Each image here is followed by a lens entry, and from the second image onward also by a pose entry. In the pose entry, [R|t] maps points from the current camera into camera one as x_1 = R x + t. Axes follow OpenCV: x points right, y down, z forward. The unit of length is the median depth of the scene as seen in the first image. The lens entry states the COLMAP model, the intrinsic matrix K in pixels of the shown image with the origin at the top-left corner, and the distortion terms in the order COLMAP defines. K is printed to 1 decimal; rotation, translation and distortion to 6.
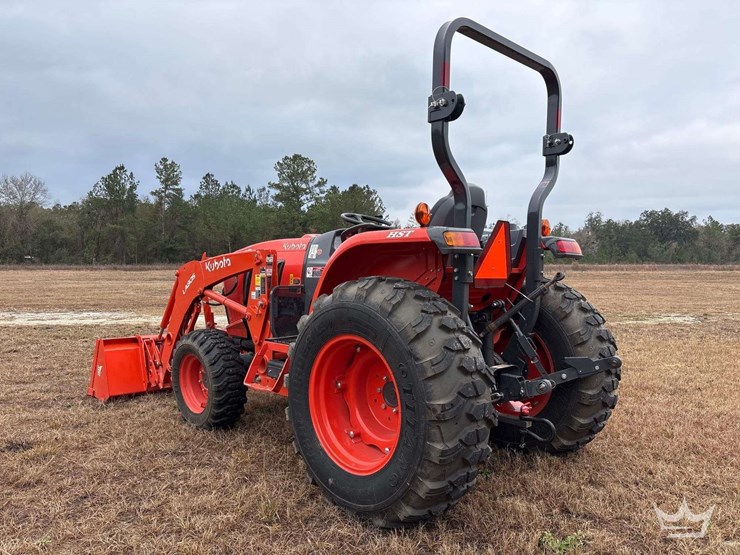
lens RADIAL K [[554.3, 0, 374.4], [0, 554.3, 276.8], [0, 0, 1]] dist [0.067161, -0.073754]
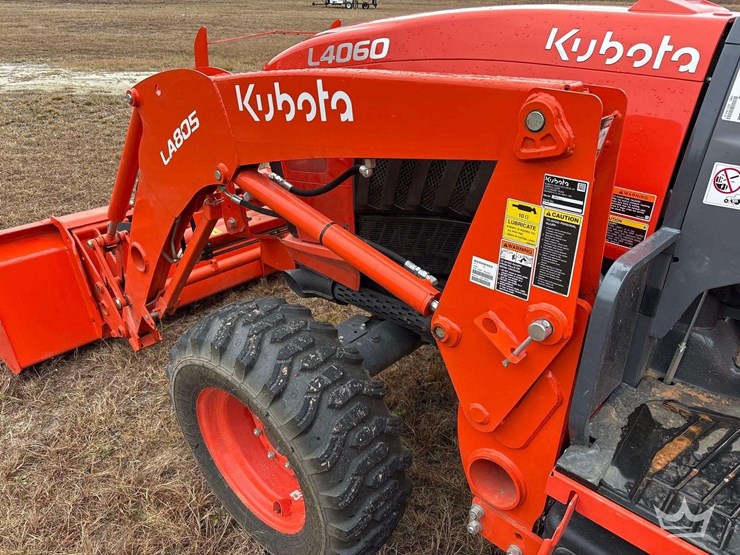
lens RADIAL K [[554.3, 0, 374.4], [0, 554.3, 276.8], [0, 0, 1]] dist [0.067161, -0.073754]
pose [[0.996389, -0.011241, 0.084163, -0.265810], [-0.027098, 0.897271, 0.440647, -0.070040], [-0.080471, -0.441336, 0.893726, 0.710682]]
